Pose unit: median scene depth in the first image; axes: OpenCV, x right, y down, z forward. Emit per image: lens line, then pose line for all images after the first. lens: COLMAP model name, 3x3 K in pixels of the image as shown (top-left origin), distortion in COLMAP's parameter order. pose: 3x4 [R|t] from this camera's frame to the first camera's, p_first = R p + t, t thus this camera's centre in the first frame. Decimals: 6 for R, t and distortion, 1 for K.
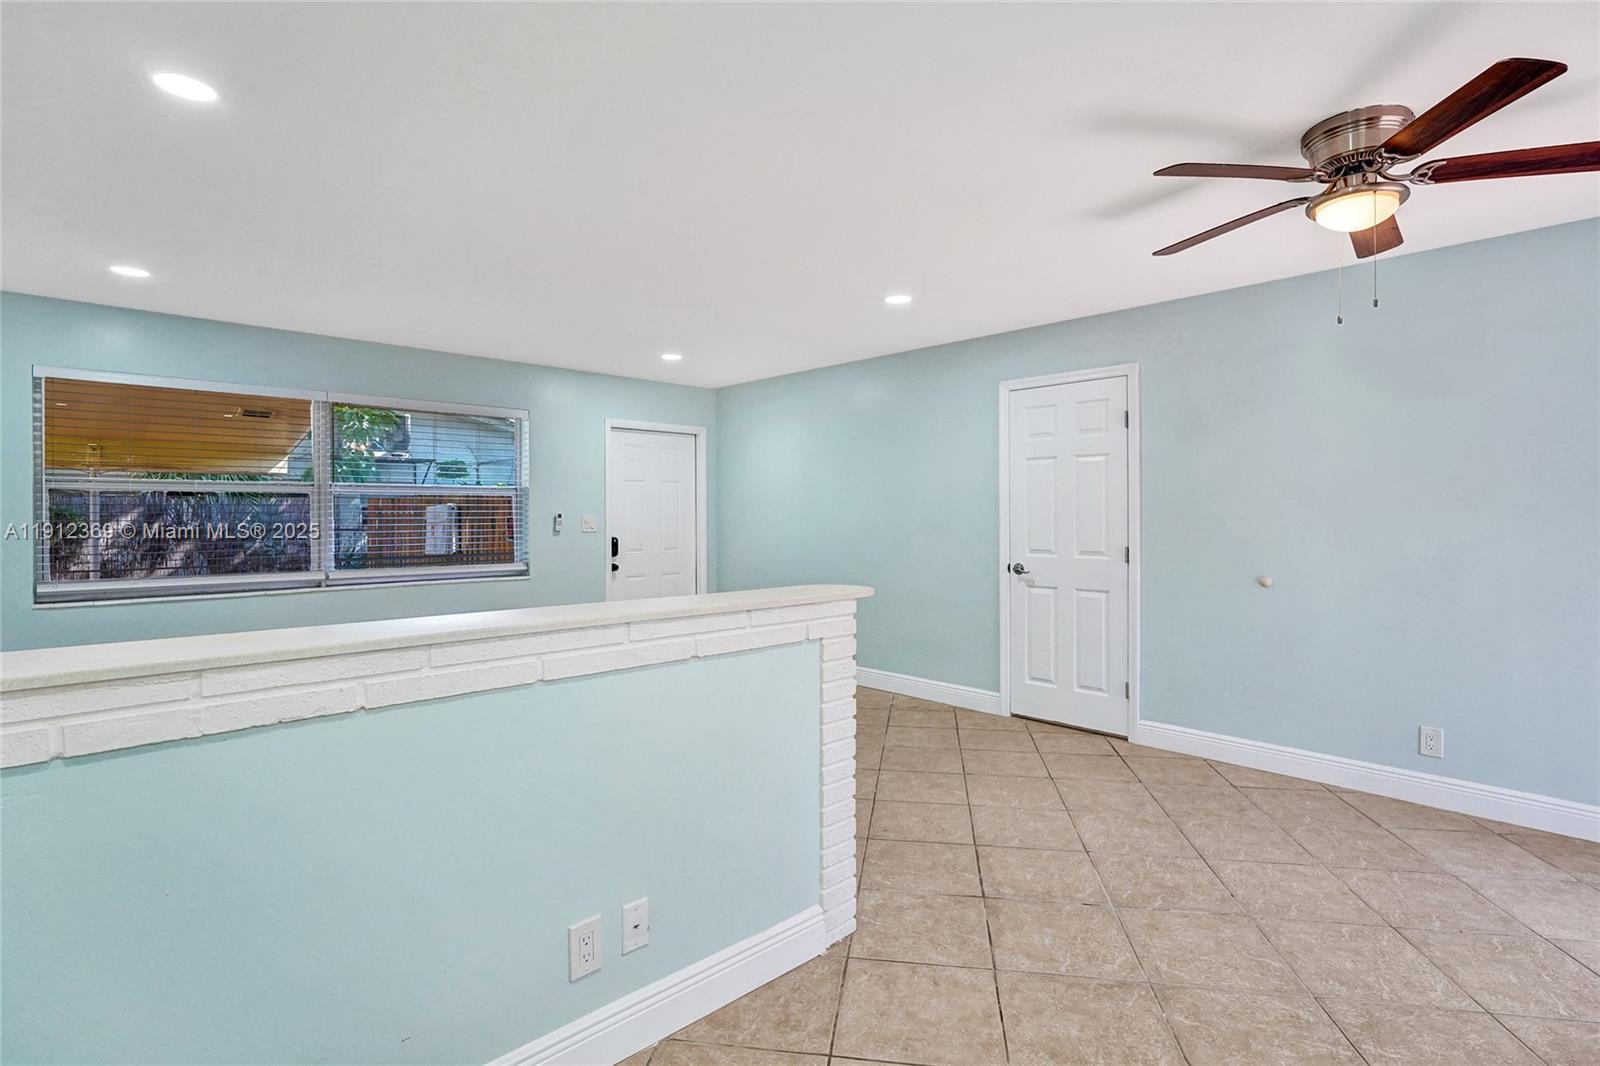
lens RADIAL K [[802.5, 0, 798.0], [0, 802.5, 510.6], [0, 0, 1]] dist [-0.003095, 0.018255]
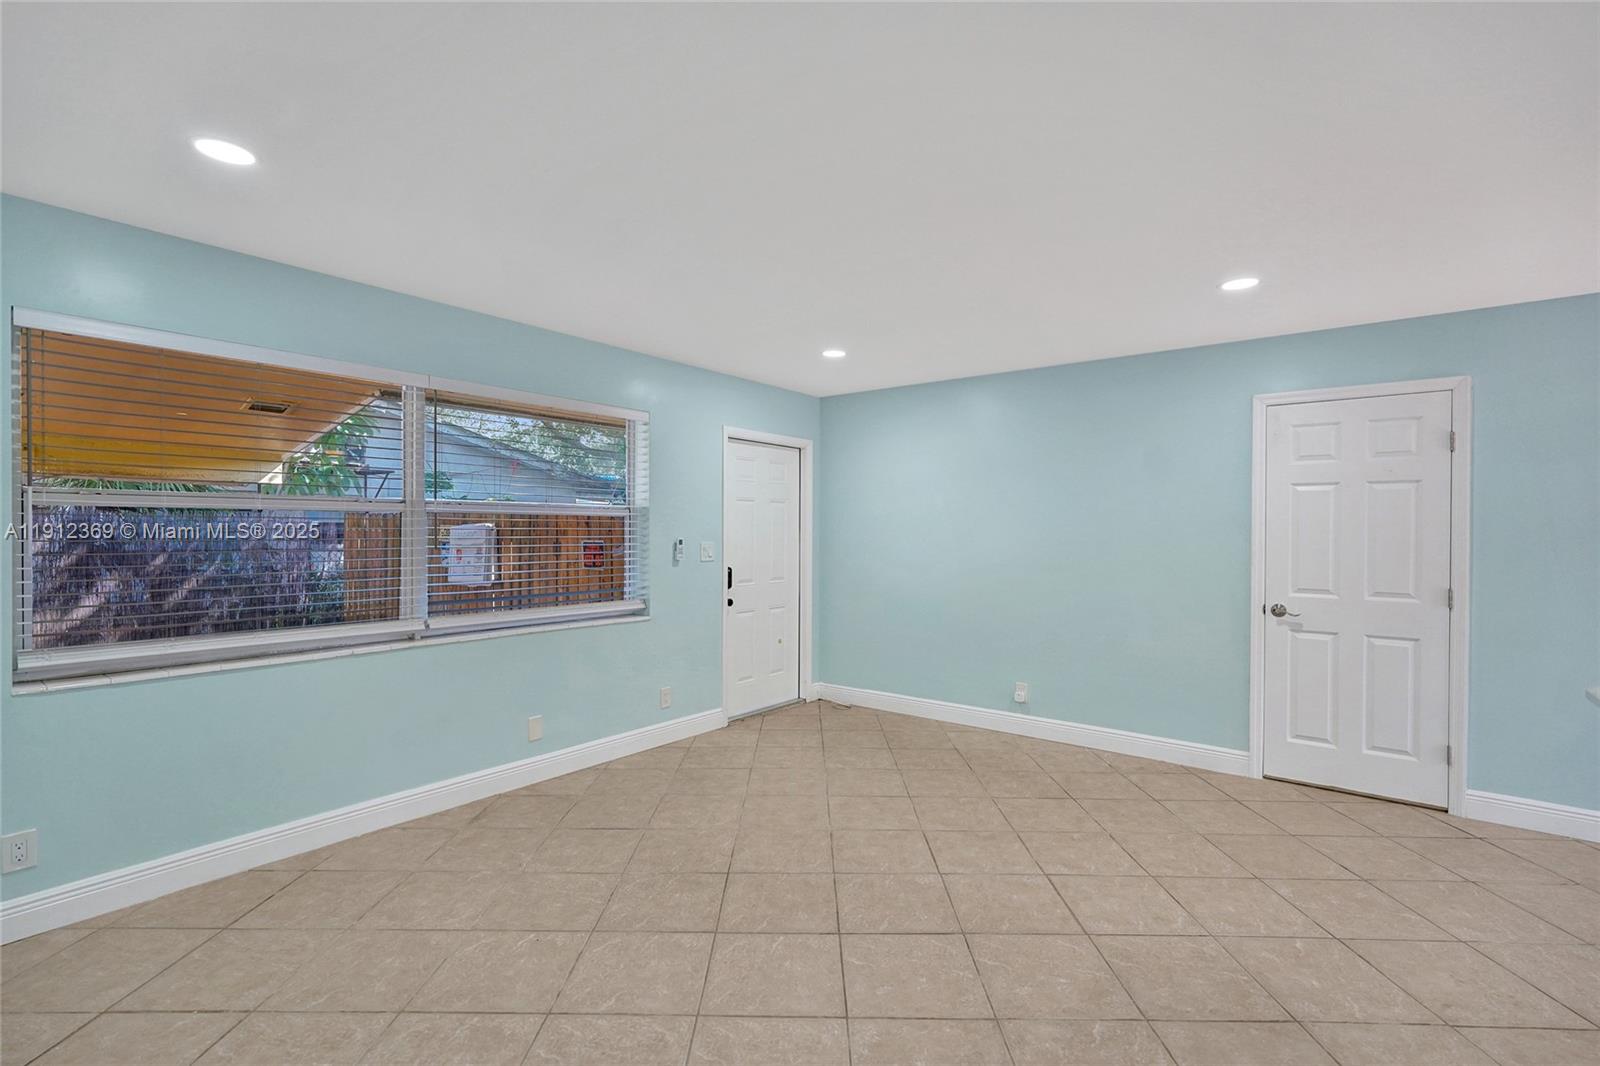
lens RADIAL K [[740.8, 0, 800.0], [0, 740.8, 533.0], [0, 0, 1]] dist [0.001043, 0.000855]
pose [[0.987807, 0.008849, 0.155432, -0.317647], [-0.010153, 0.999920, 0.007600, -0.010875], [-0.155353, -0.009085, 0.987817, 0.250018]]
